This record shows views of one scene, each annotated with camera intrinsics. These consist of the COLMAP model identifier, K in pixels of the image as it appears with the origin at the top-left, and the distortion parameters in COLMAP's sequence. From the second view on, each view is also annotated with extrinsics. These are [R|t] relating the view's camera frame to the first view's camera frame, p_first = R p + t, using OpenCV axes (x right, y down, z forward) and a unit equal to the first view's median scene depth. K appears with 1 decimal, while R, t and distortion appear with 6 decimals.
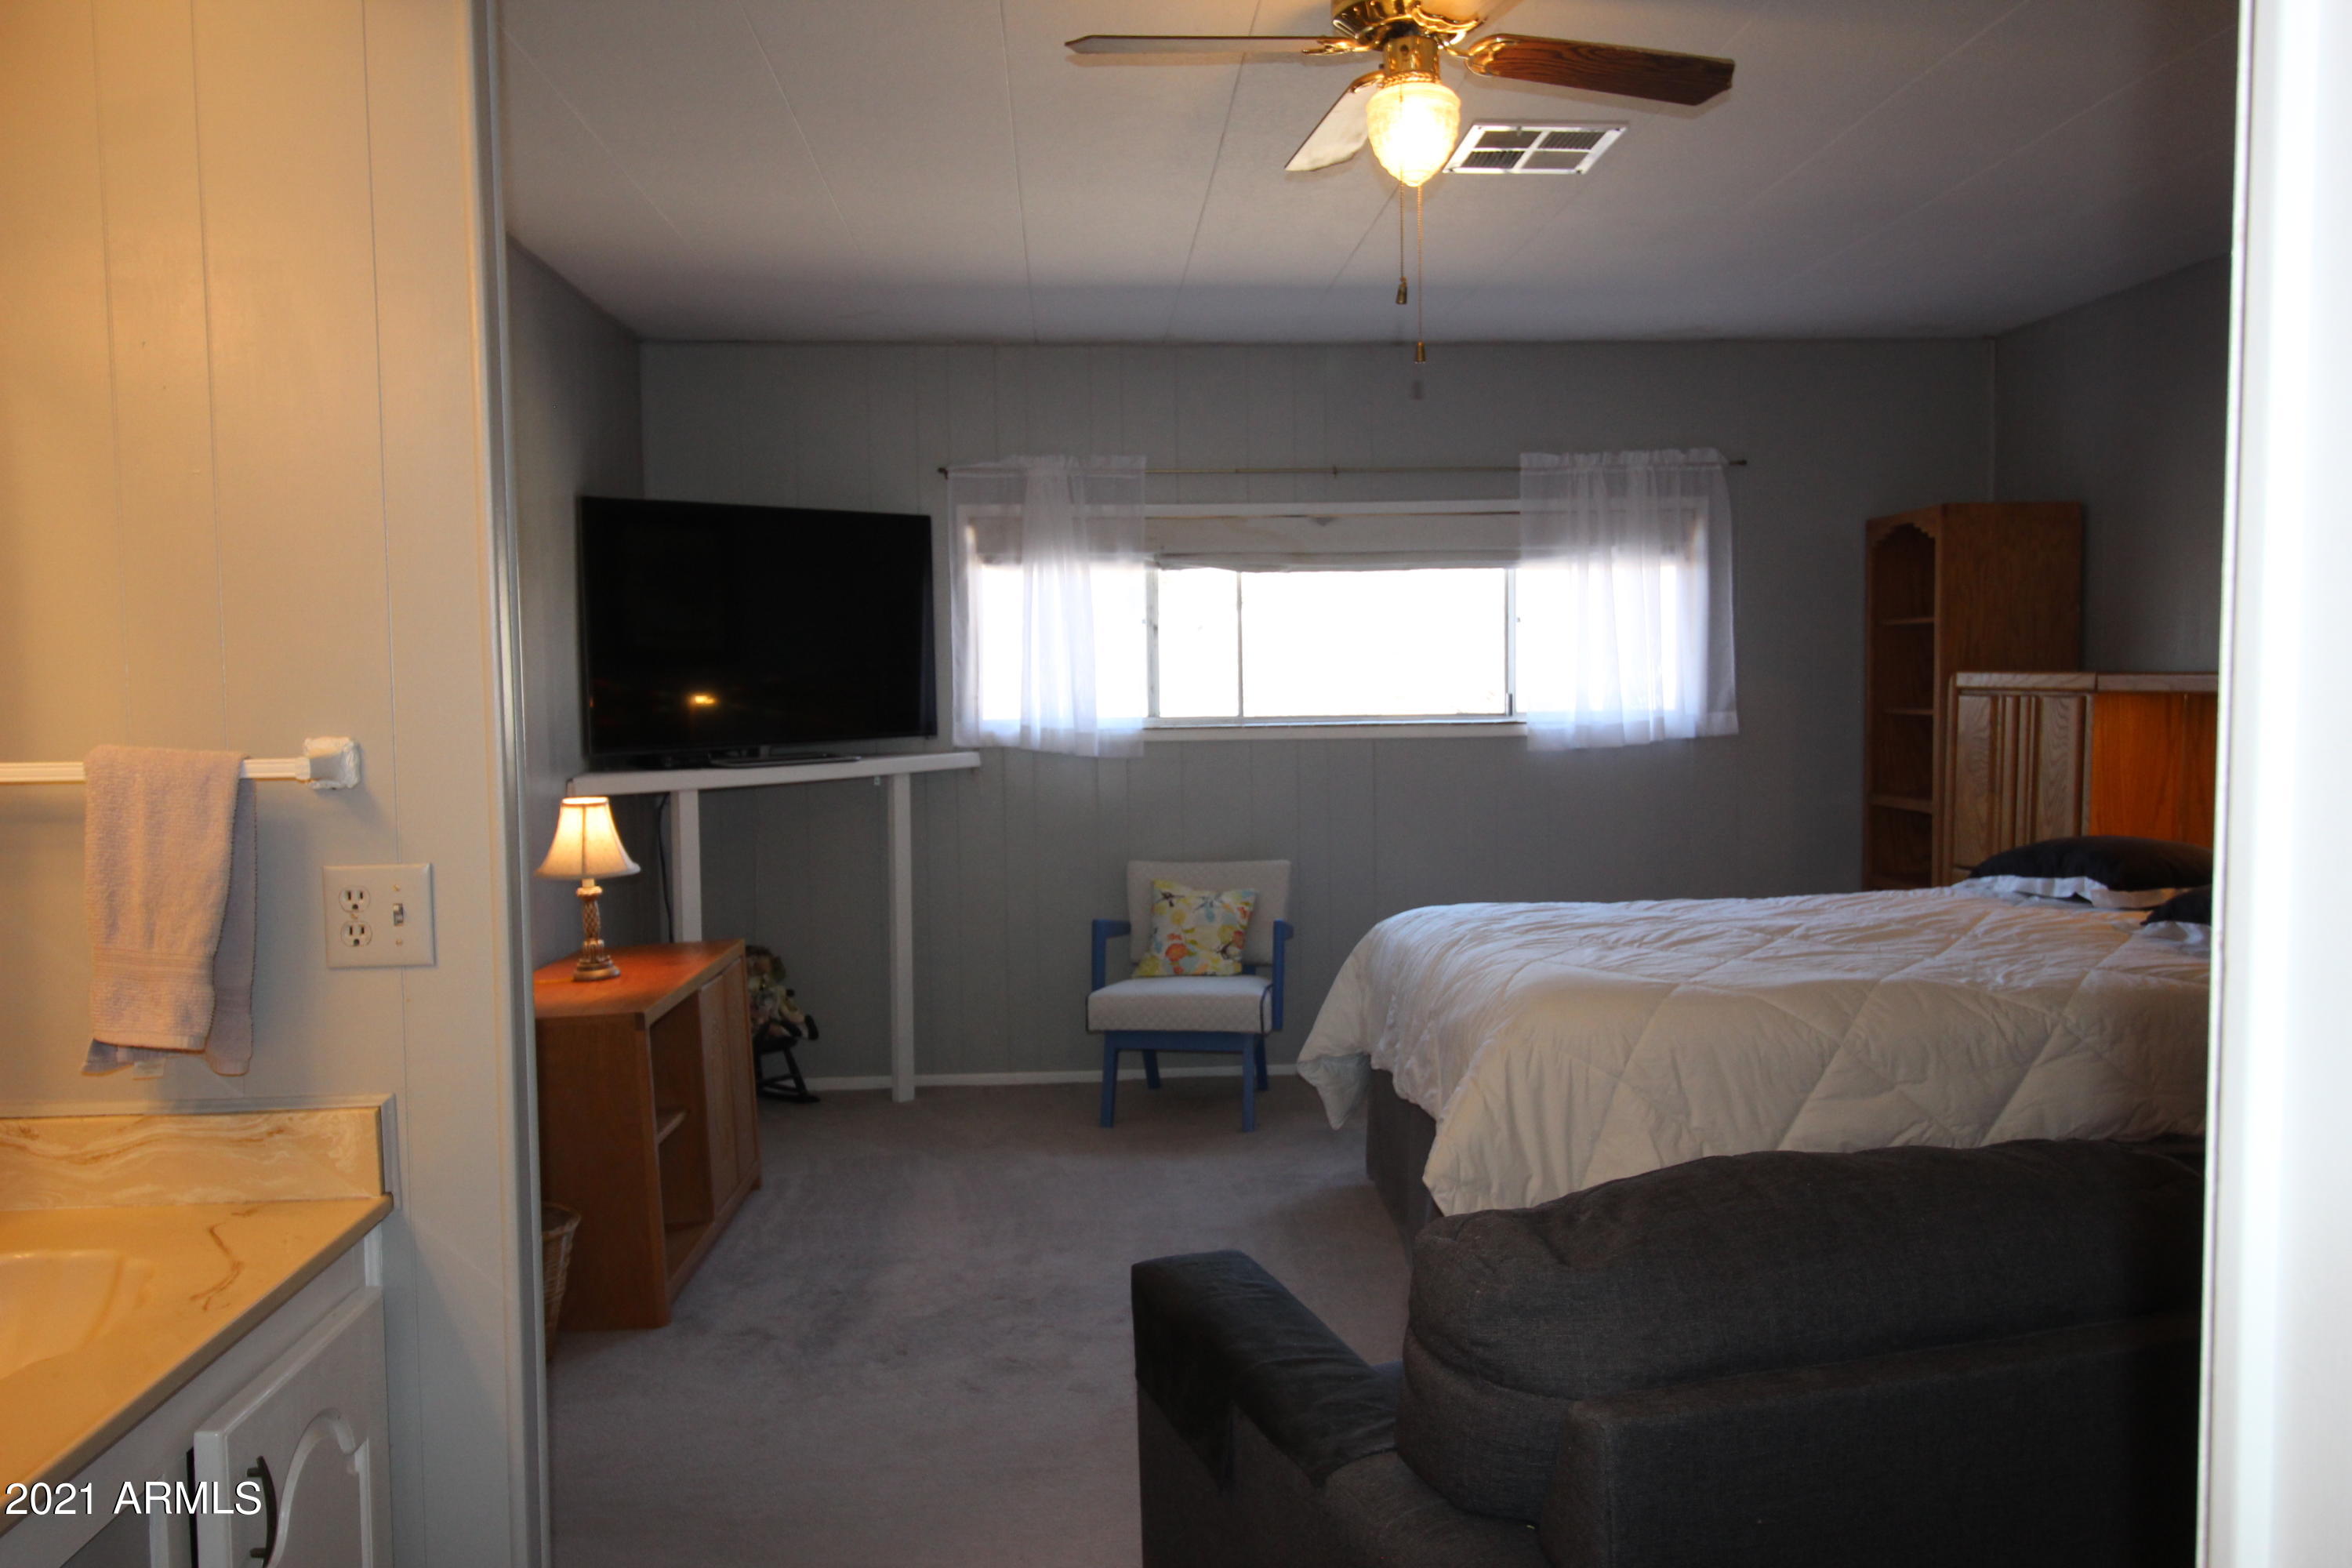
lens RADIAL K [[1833.2, 0, 1163.7], [0, 1833.2, 792.2], [0, 0, 1]] dist [0.007968, -0.019942]
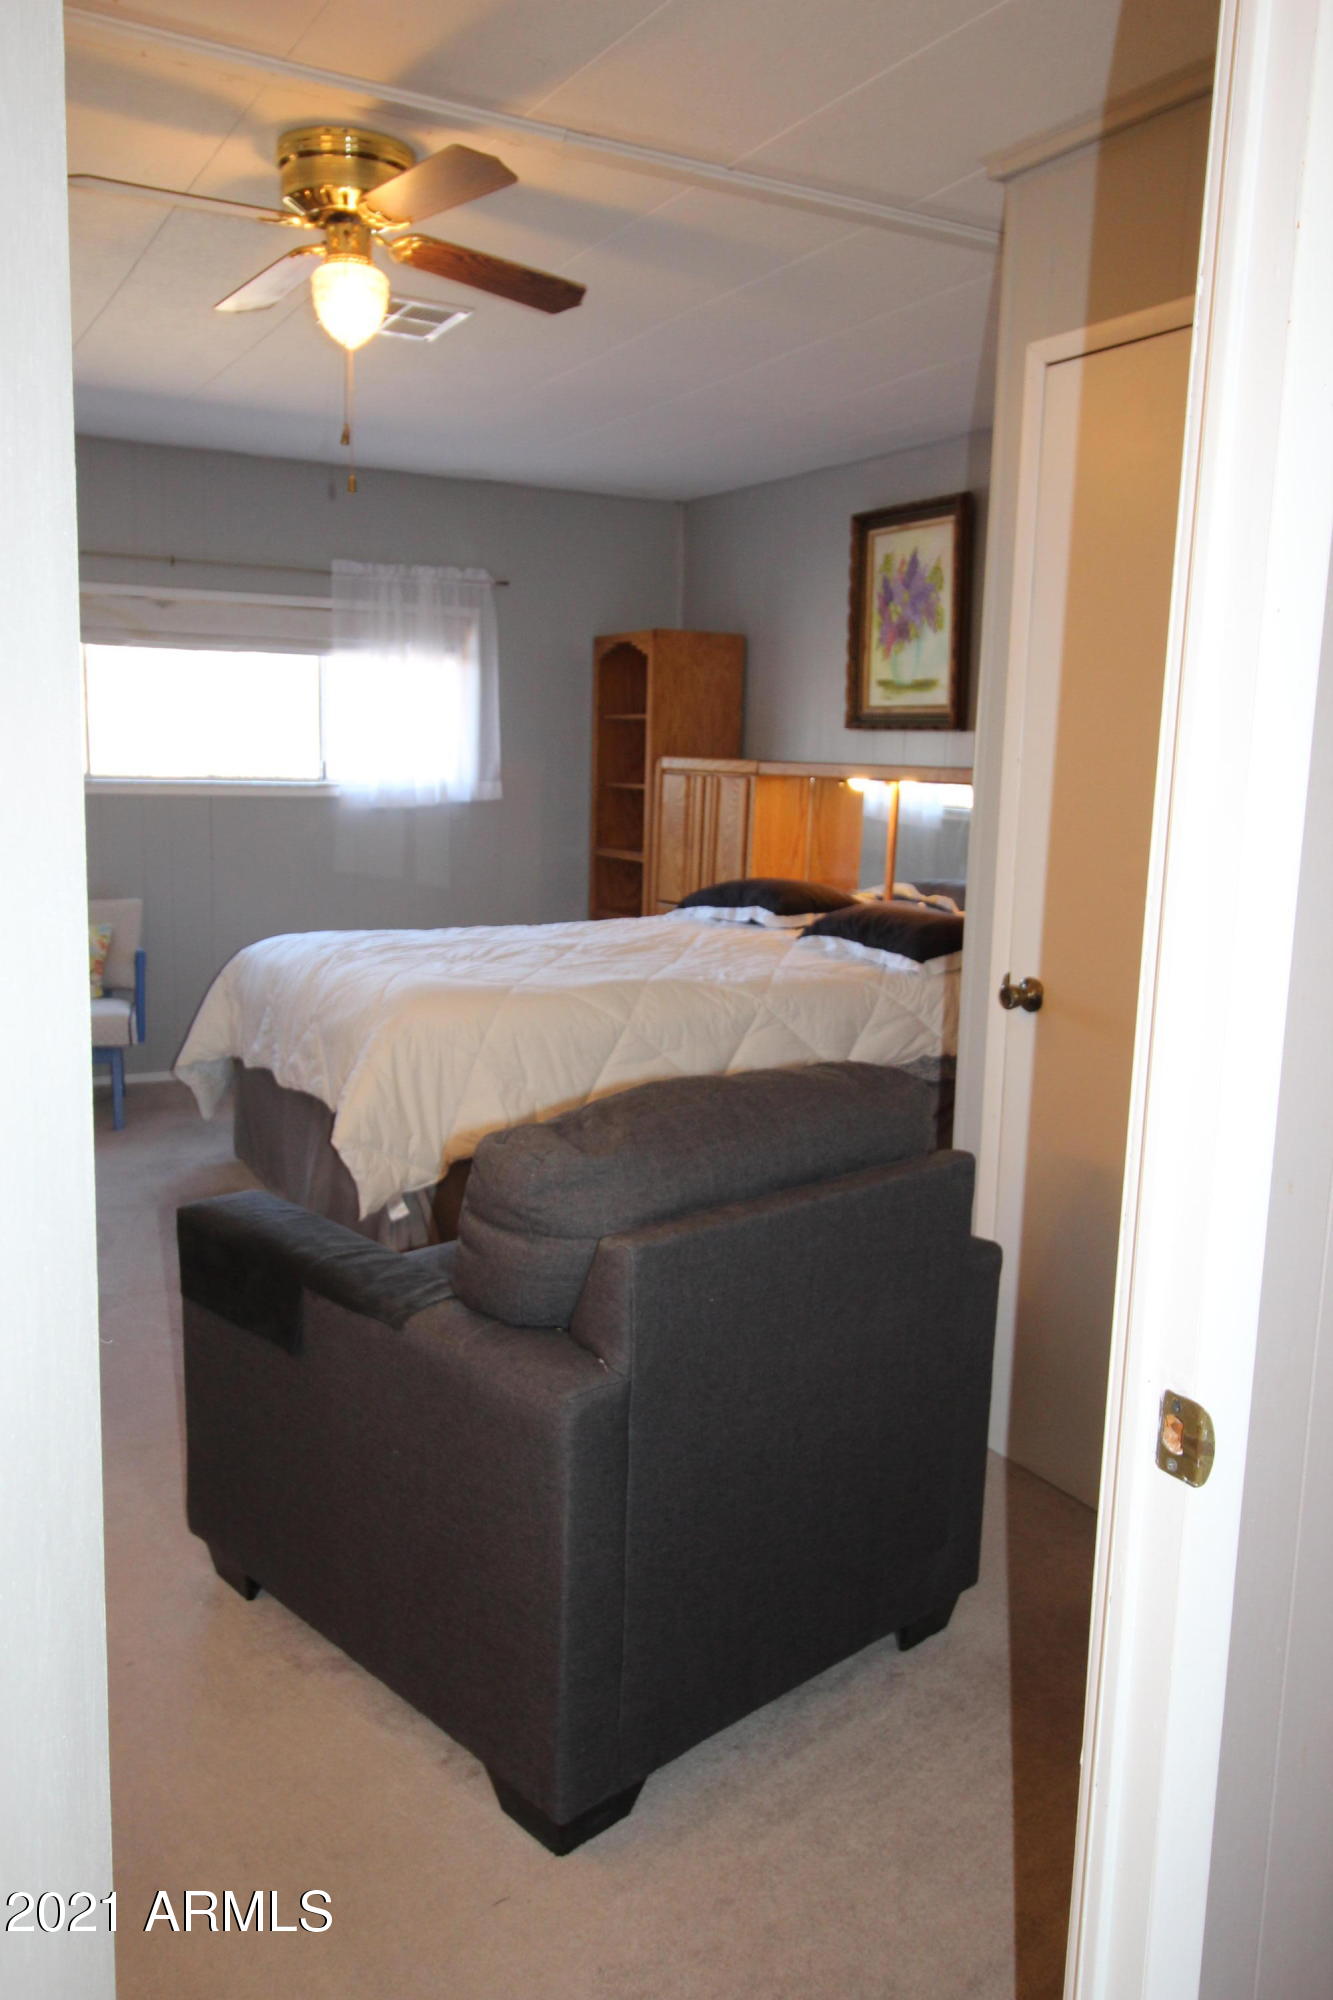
lens RADIAL K [[1558.8, 0, 667.7], [0, 1558.8, 1004.3], [0, 0, 1]] dist [0.007968, -0.019942]
pose [[0.896580, -0.033485, 0.441613, -0.082931], [-0.010774, 0.995193, 0.097334, 0.004095], [-0.442750, -0.092026, 0.891910, -0.043773]]
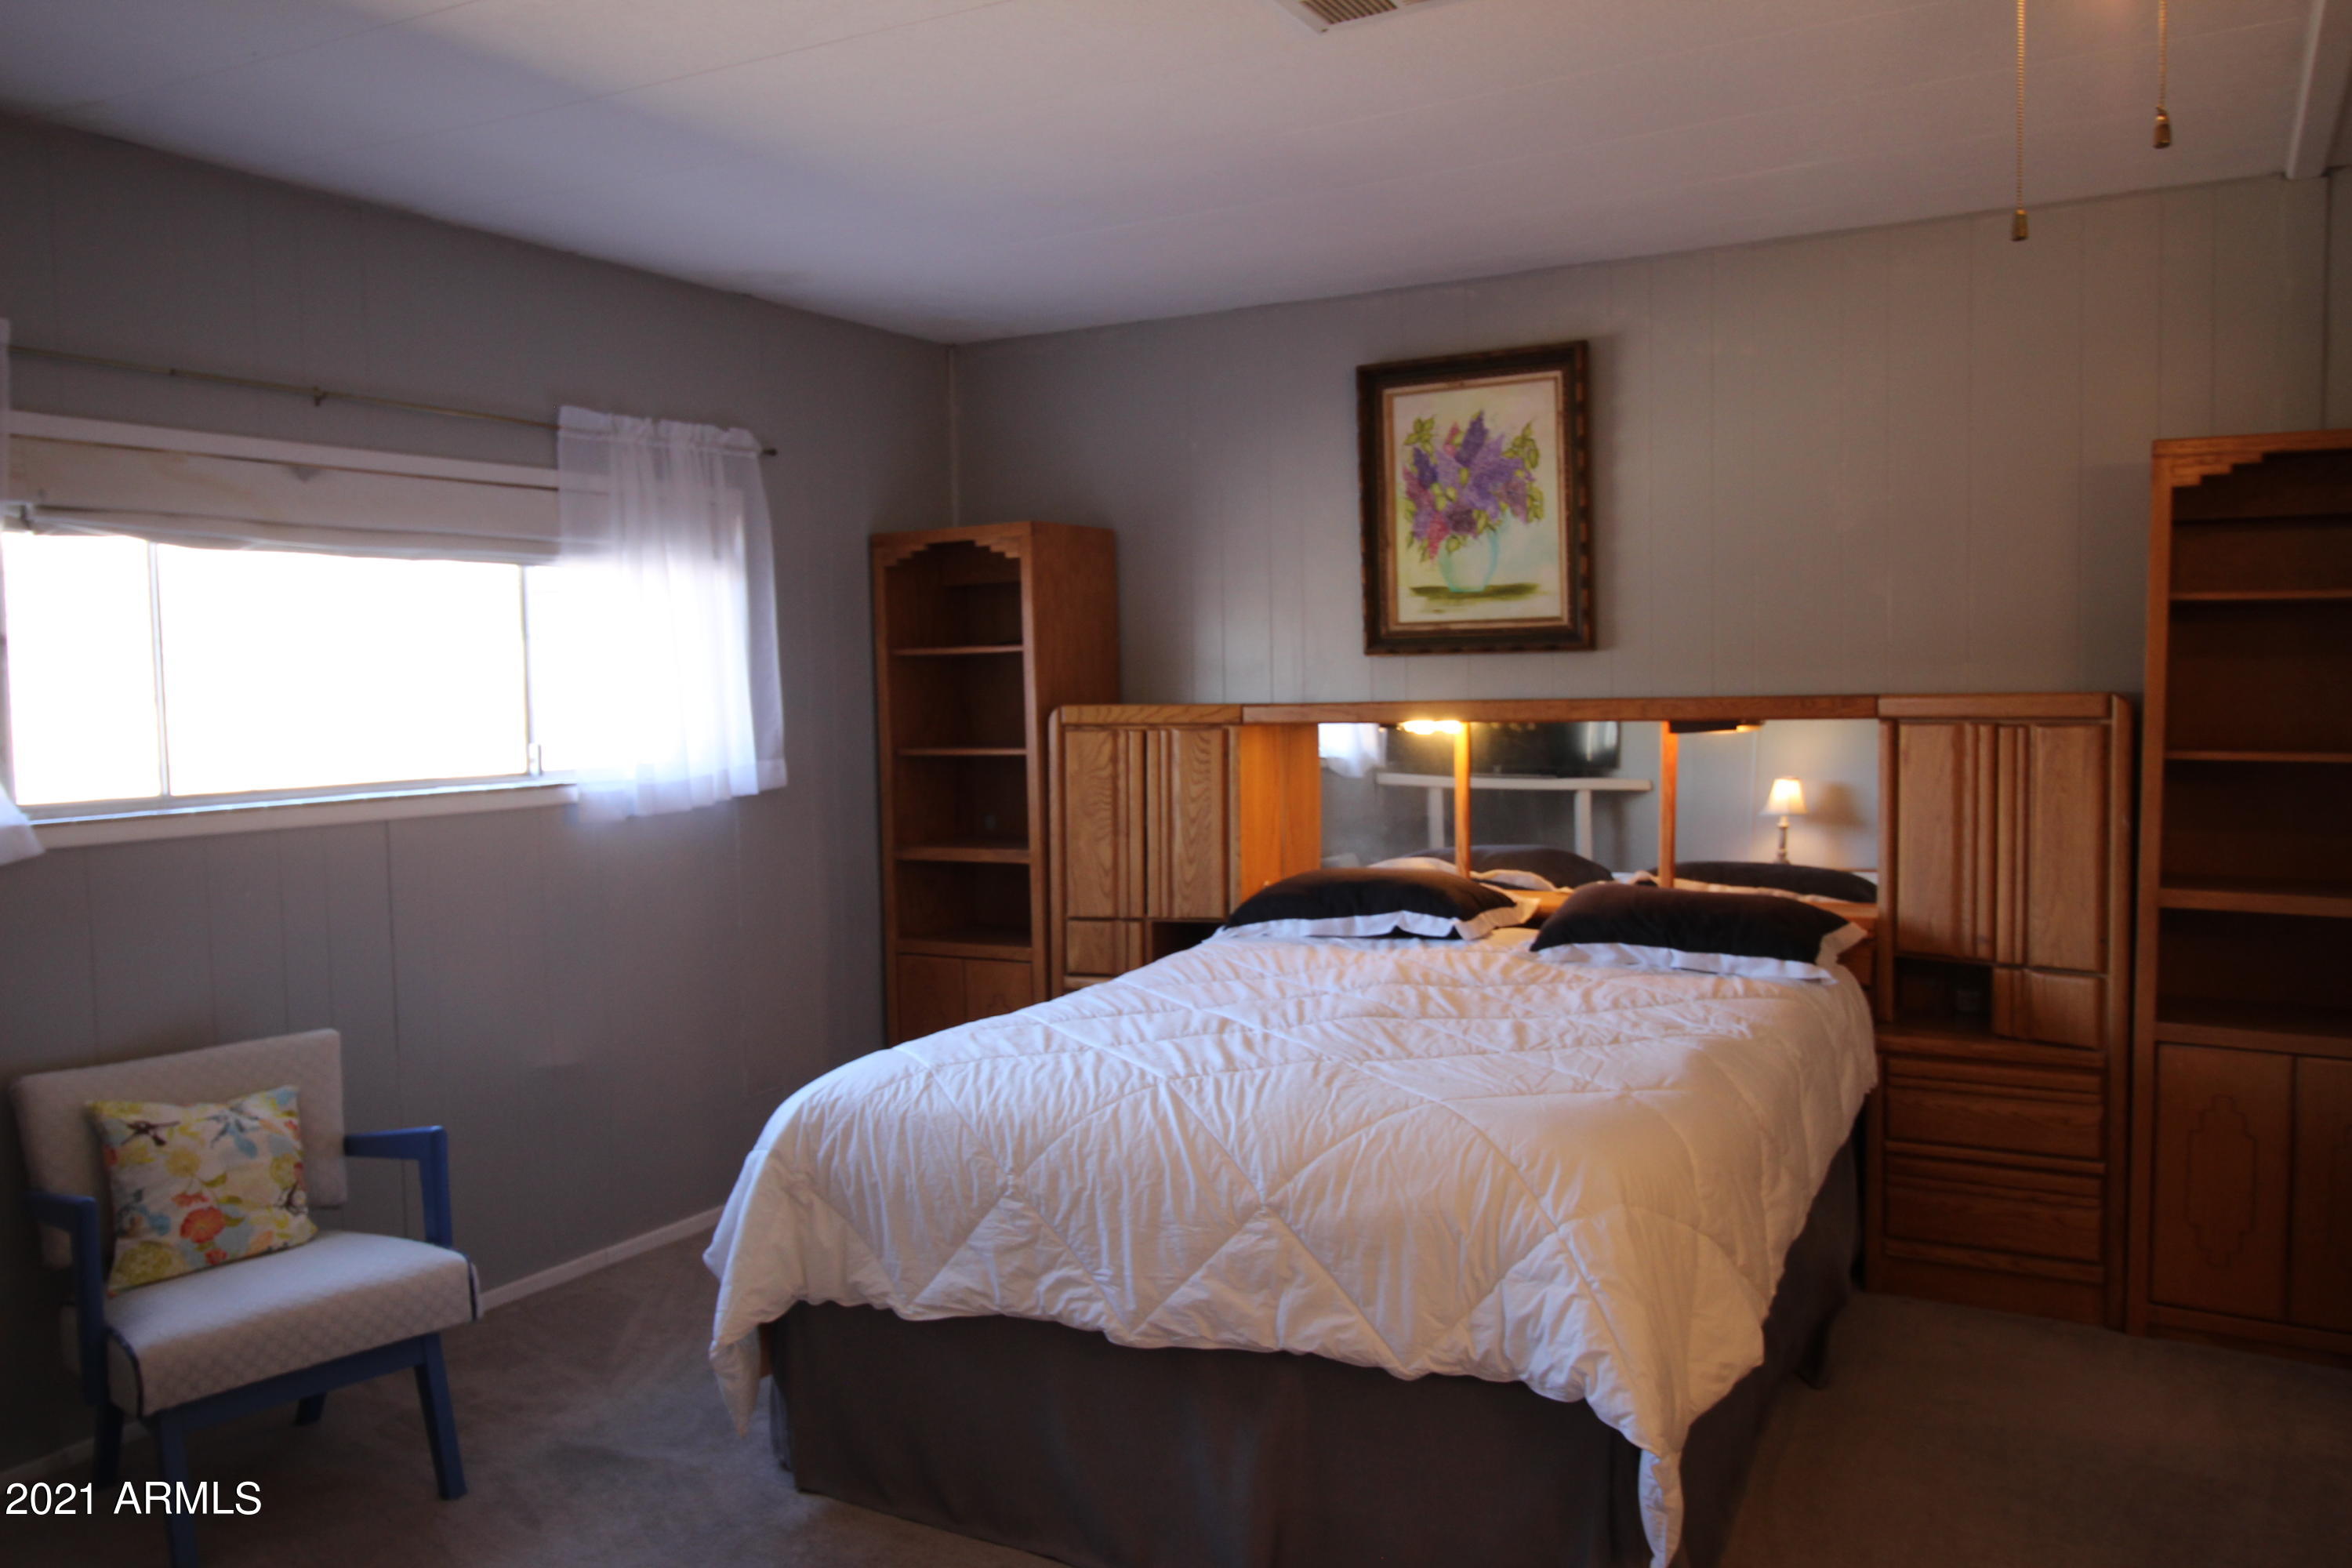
lens RADIAL K [[1833.2, 0, 1184.8], [0, 1833.2, 784.4], [0, 0, 1]] dist [0.007968, -0.019942]
pose [[0.529792, -0.045981, 0.846880, -0.338593], [0.068984, 0.997557, 0.011008, -0.035353], [-0.845317, 0.052589, 0.531670, 0.506629]]
